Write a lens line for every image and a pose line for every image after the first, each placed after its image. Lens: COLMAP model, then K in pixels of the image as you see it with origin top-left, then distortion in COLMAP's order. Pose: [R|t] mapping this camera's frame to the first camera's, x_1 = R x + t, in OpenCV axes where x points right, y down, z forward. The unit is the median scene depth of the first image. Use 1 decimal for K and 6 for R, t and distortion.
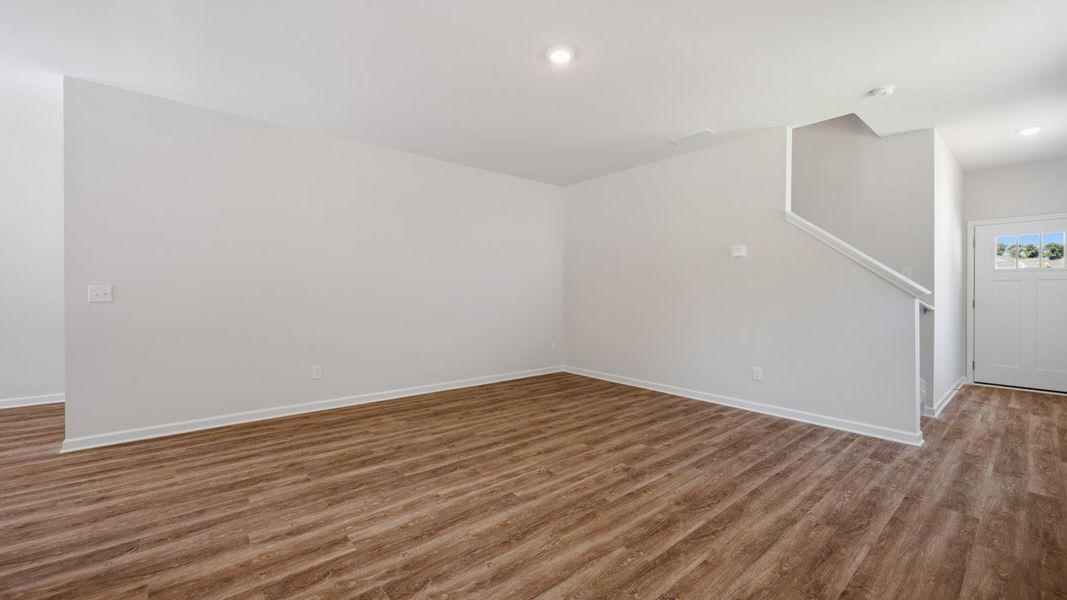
lens RADIAL K [[421.8, 0, 535.8], [0, 421.8, 294.3], [0, 0, 1]] dist [0.001093, -0.000904]
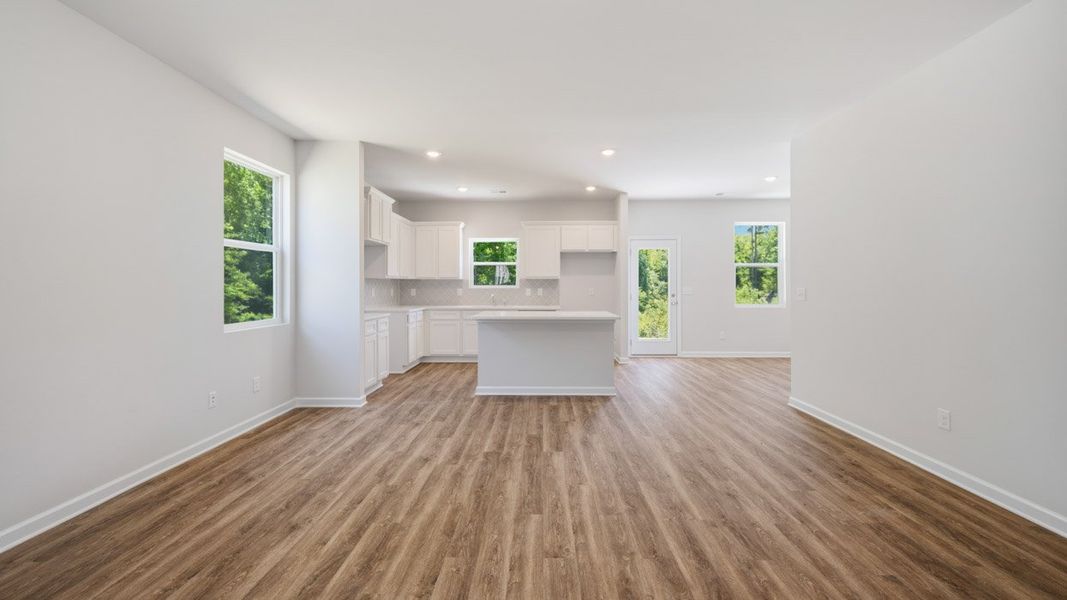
lens RADIAL K [[421.8, 0, 538.9], [0, 421.8, 289.8], [0, 0, 1]] dist [0.001093, -0.000904]
pose [[-0.647039, 0.004913, -0.762441, 0.609165], [-0.003876, 0.999945, 0.009732, -0.031383], [0.762447, 0.009252, -0.646984, 1.482811]]
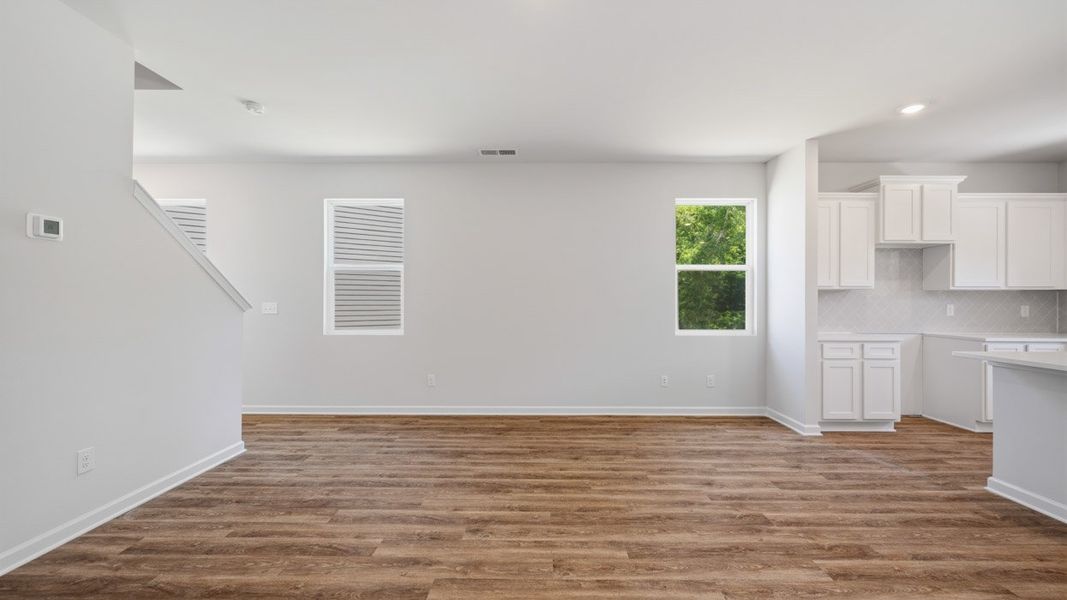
lens RADIAL K [[421.8, 0, 535.8], [0, 421.8, 298.4], [0, 0, 1]] dist [0.001093, -0.000904]
pose [[-0.764282, -0.000382, 0.644883, -0.416283], [-0.001266, 0.999999, -0.000909, -0.032022], [-0.644881, -0.001511, -0.764281, 1.626177]]
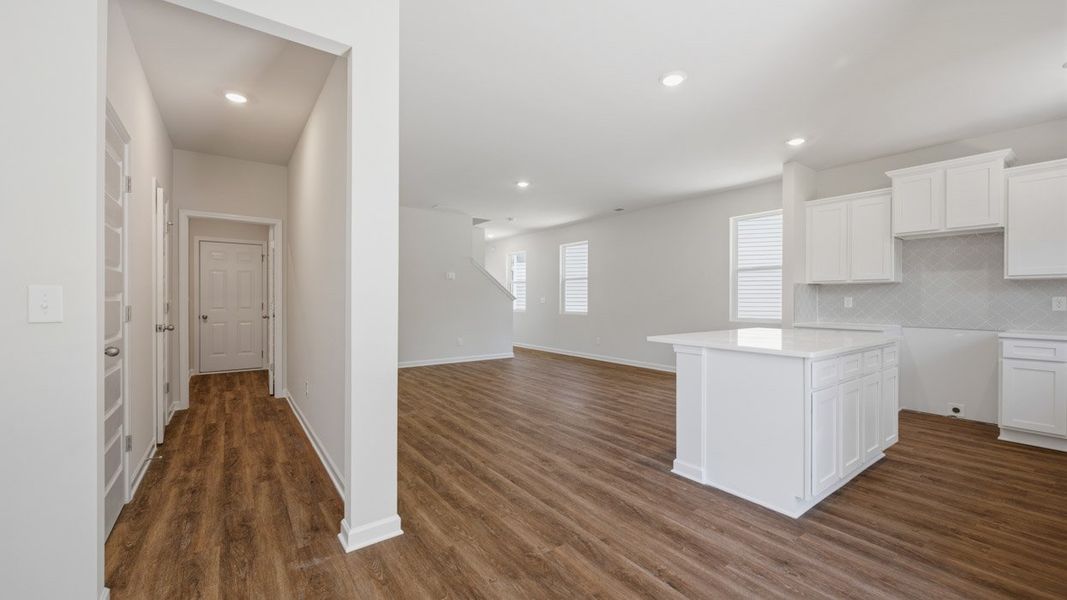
lens RADIAL K [[421.8, 0, 531.9], [0, 421.8, 299.5], [0, 0, 1]] dist [0.001093, -0.000904]
pose [[0.067816, -0.001529, 0.997697, -2.088518], [0.002580, 0.999996, 0.001357, -0.007835], [-0.997694, 0.002482, 0.067820, 0.856809]]
